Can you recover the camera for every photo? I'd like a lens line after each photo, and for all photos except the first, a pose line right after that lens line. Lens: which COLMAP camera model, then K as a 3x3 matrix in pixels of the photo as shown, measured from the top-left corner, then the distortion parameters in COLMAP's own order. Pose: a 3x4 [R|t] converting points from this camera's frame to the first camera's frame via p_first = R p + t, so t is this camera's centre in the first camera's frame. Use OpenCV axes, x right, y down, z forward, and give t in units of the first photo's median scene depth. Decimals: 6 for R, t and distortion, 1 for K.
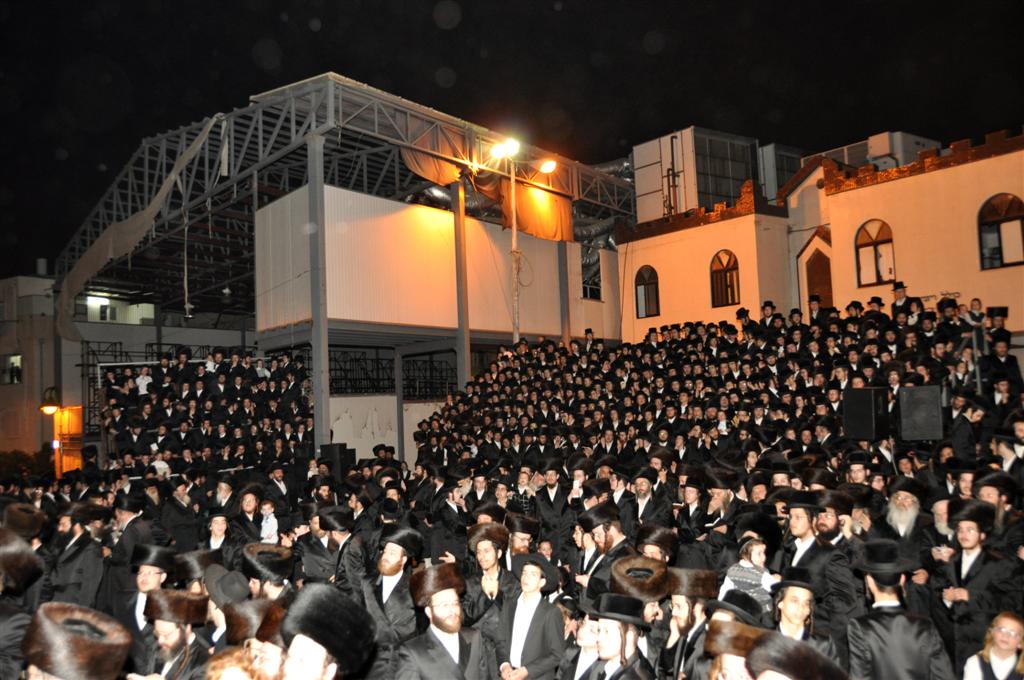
lens RADIAL K [[948.8, 0, 513.0], [0, 948.8, 332.9], [0, 0, 1]] dist [-0.049704, 0.000000]
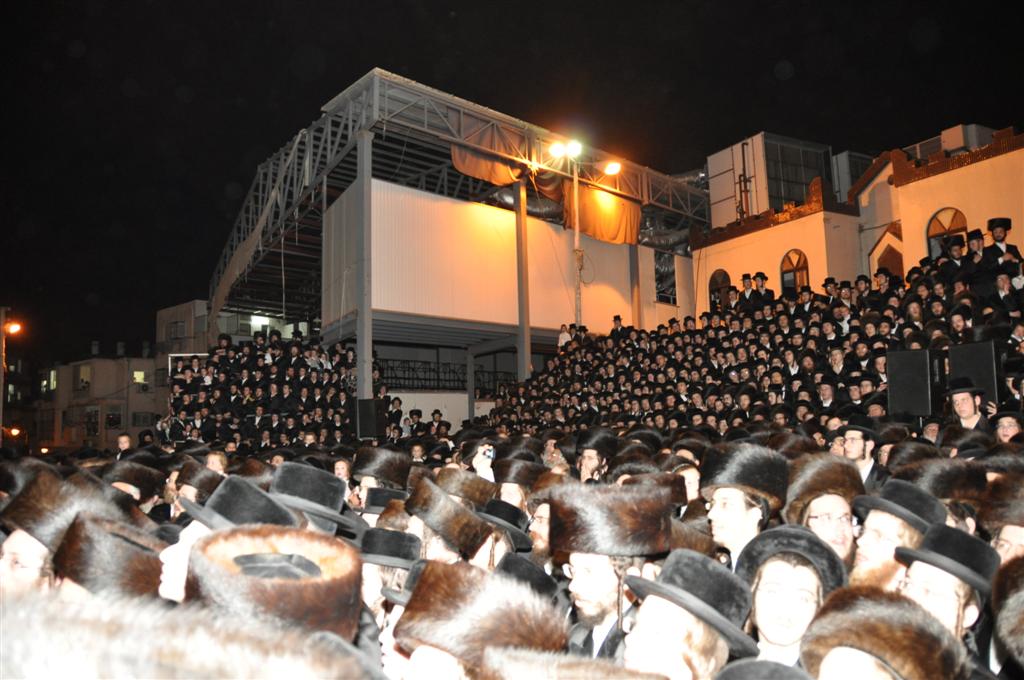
lens RADIAL K [[797.6, 0, 514.1], [0, 797.6, 346.3], [0, 0, 1]] dist [-0.155890, 0.110079]
pose [[0.986167, -0.001530, -0.165746, 0.072495], [-0.001762, 0.999804, -0.019711, 0.031789], [0.165744, 0.019730, 0.985971, 0.151651]]
